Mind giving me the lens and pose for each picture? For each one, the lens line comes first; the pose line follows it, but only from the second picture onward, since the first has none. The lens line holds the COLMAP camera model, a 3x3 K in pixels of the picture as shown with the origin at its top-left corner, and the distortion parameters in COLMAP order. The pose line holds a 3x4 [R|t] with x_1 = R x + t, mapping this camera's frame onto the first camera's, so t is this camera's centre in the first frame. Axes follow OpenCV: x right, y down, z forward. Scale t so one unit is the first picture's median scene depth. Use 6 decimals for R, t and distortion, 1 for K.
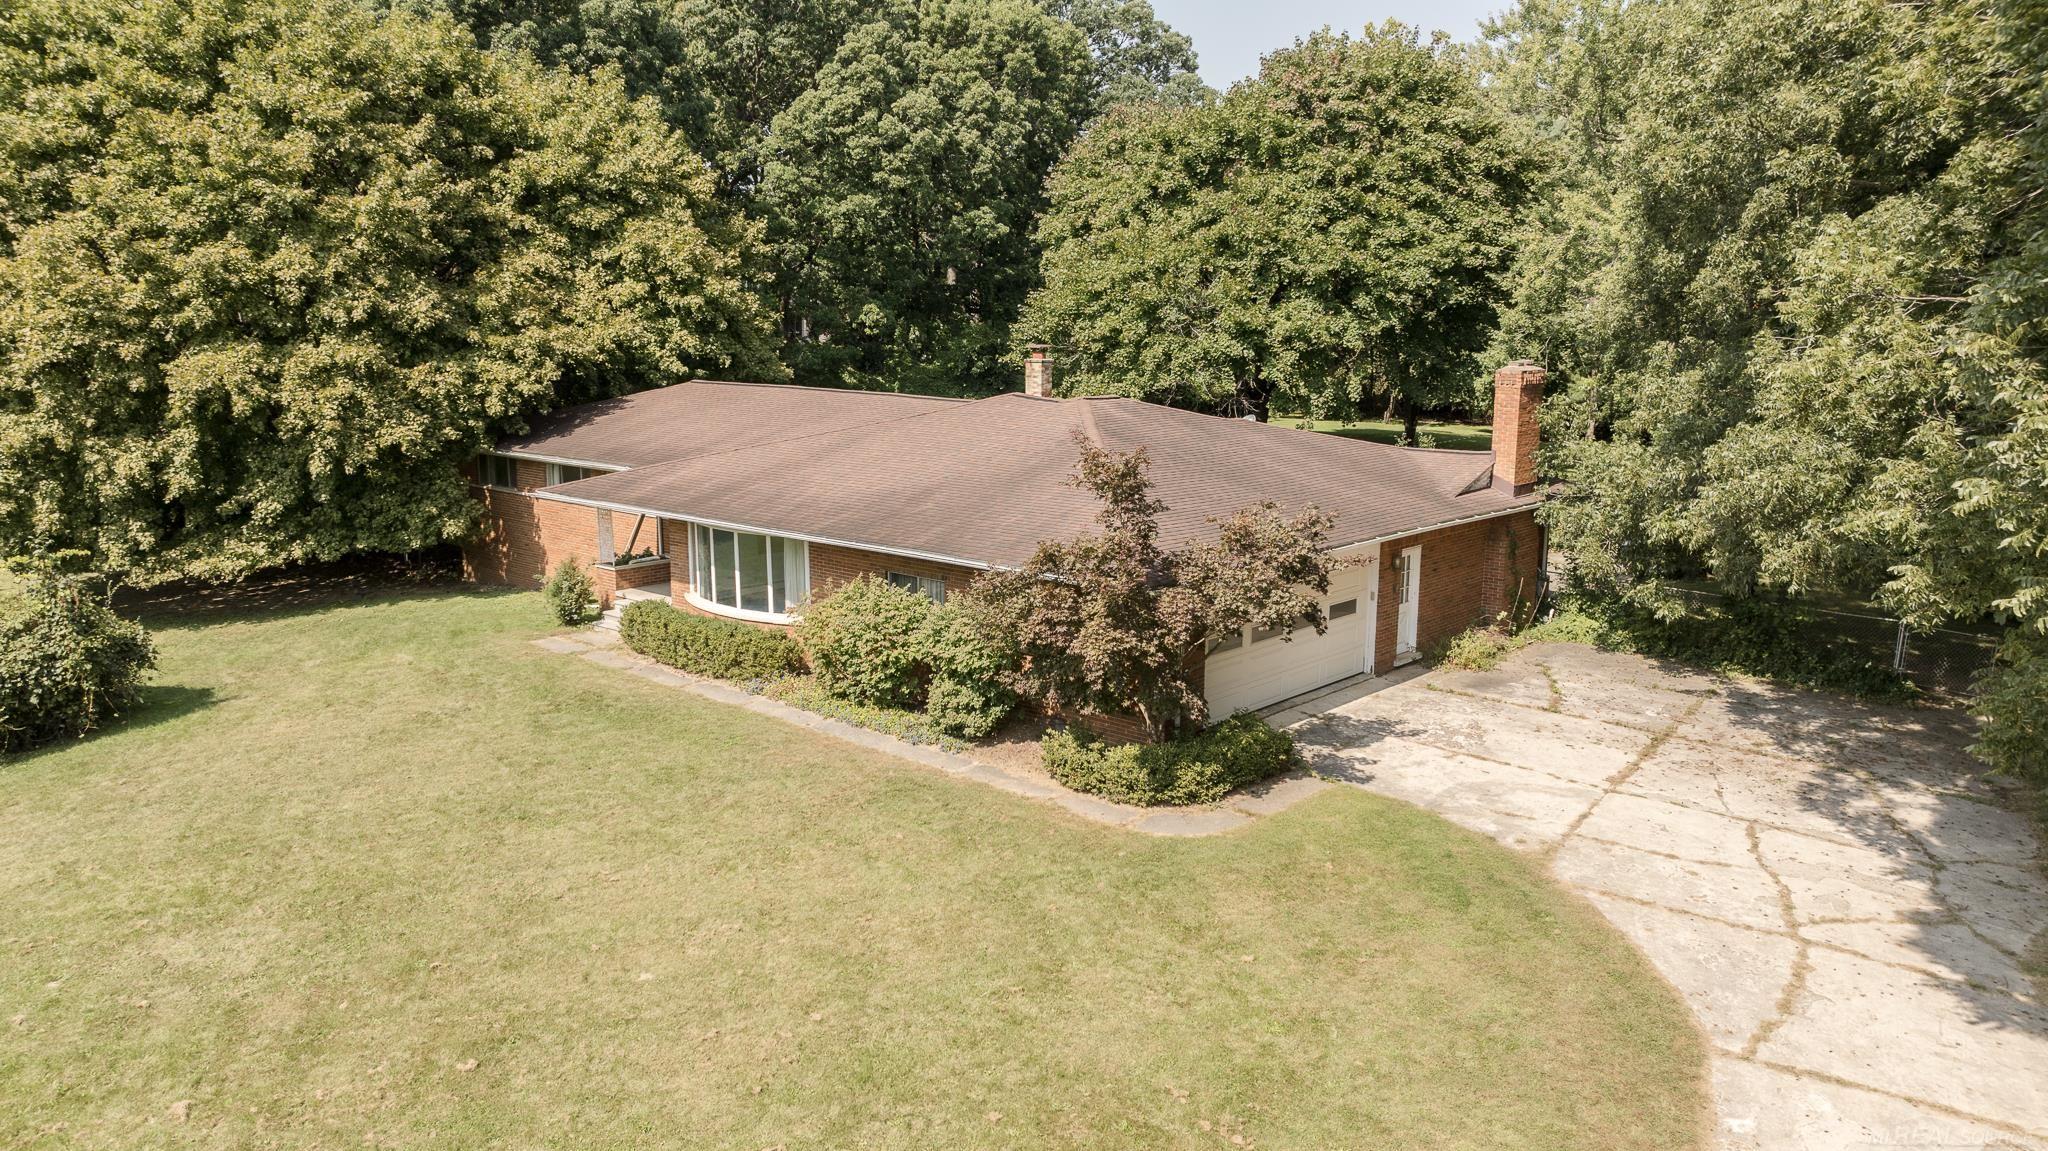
lens RADIAL K [[1453.4, 0, 1038.0], [0, 1453.4, 545.5], [0, 0, 1]] dist [0.000671, 0.002531]
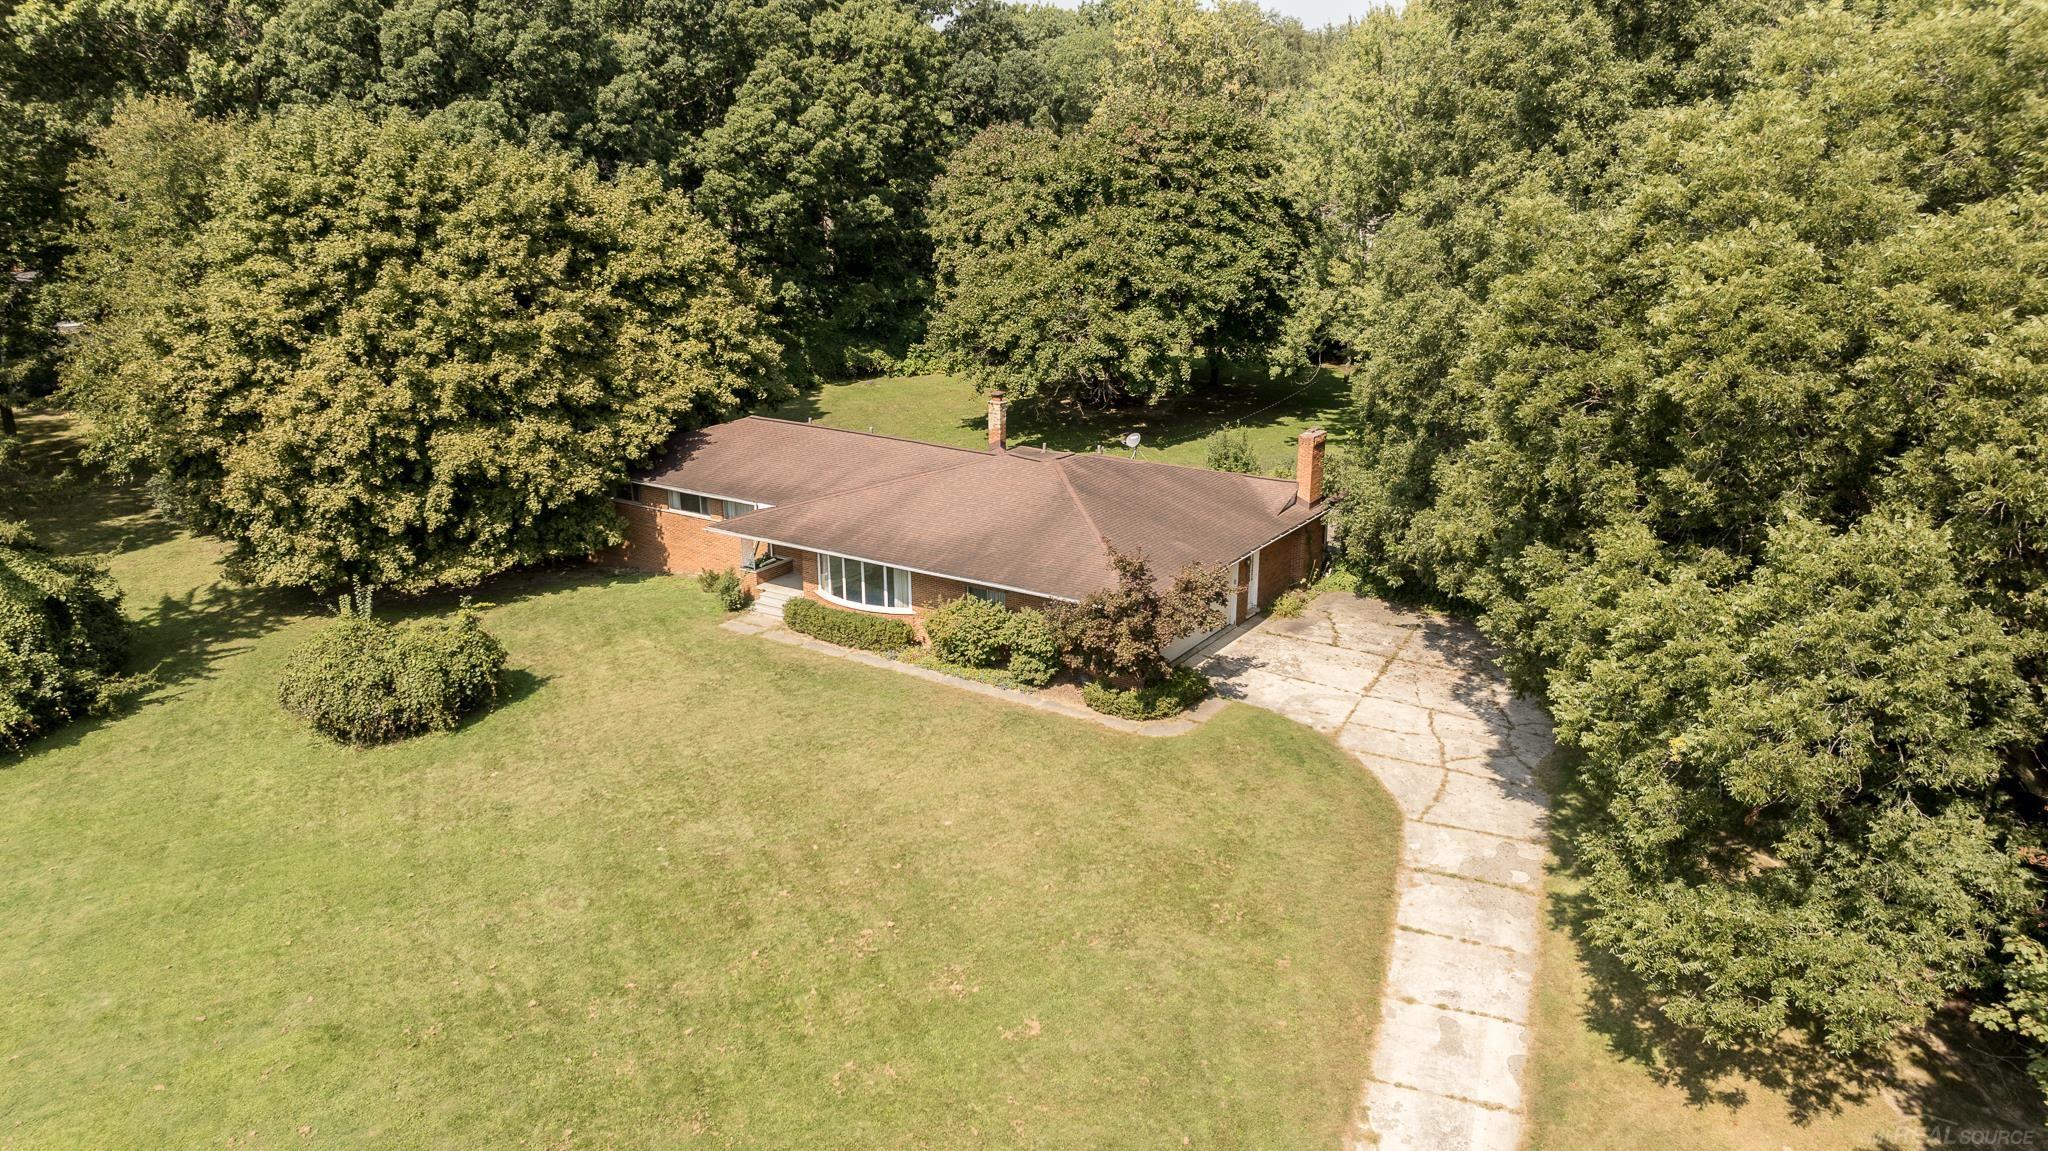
lens RADIAL K [[1431.1, 0, 1024.0], [0, 1431.1, 575.5], [0, 0, 1]] dist [-0.025742, -0.000823]
pose [[0.988513, -0.053496, 0.141352, -0.174587], [0.032433, 0.988558, 0.147315, -0.154032], [-0.147615, -0.141039, 0.978937, -0.429595]]
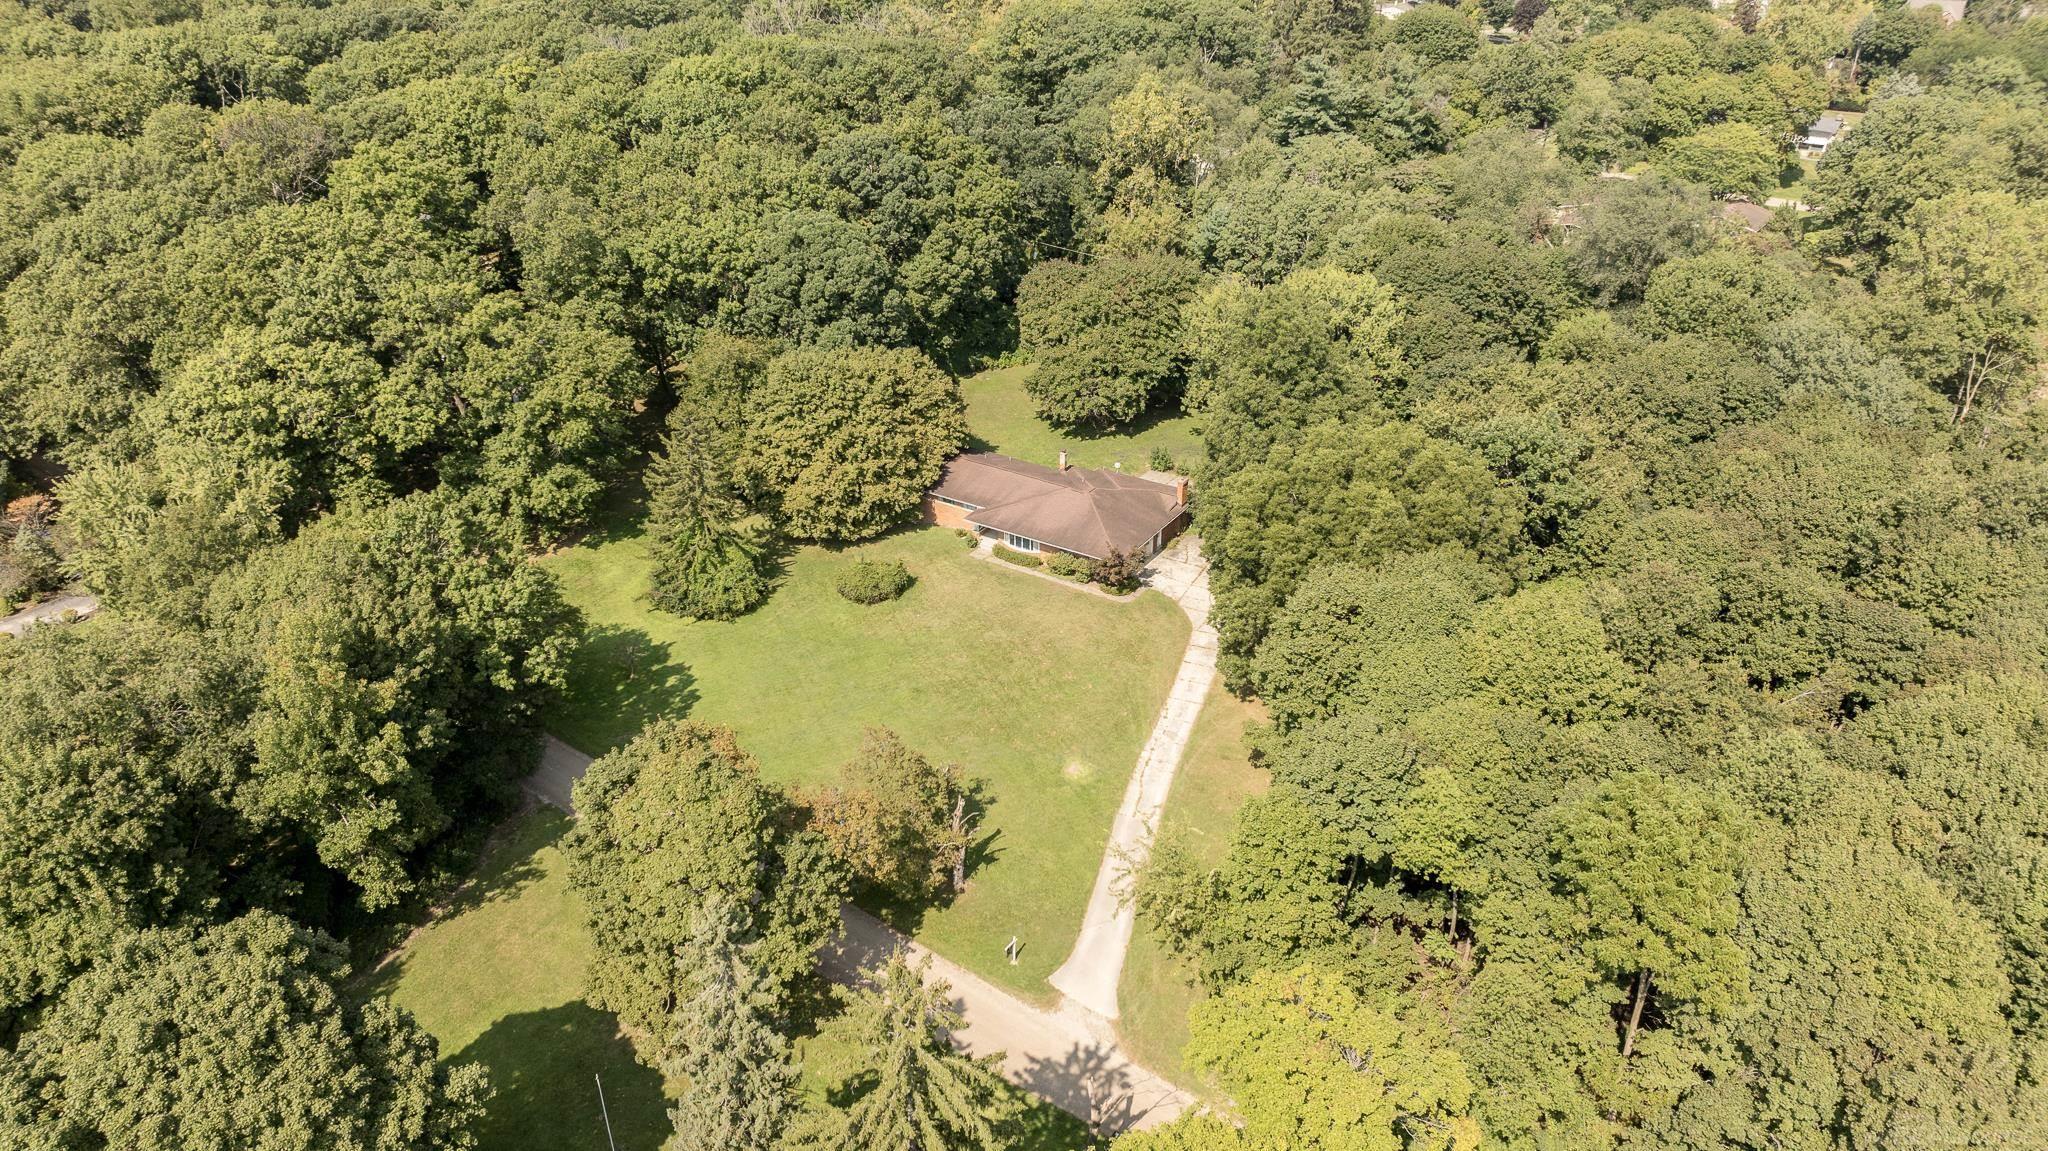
lens RADIAL K [[1431.1, 0, 1024.0], [0, 1431.1, 575.5], [0, 0, 1]] dist [-0.025742, -0.000823]
pose [[0.987371, -0.088255, 0.131568, -0.566182], [0.037538, 0.937144, 0.346918, -1.031383], [-0.153915, -0.337598, 0.928621, -2.325008]]
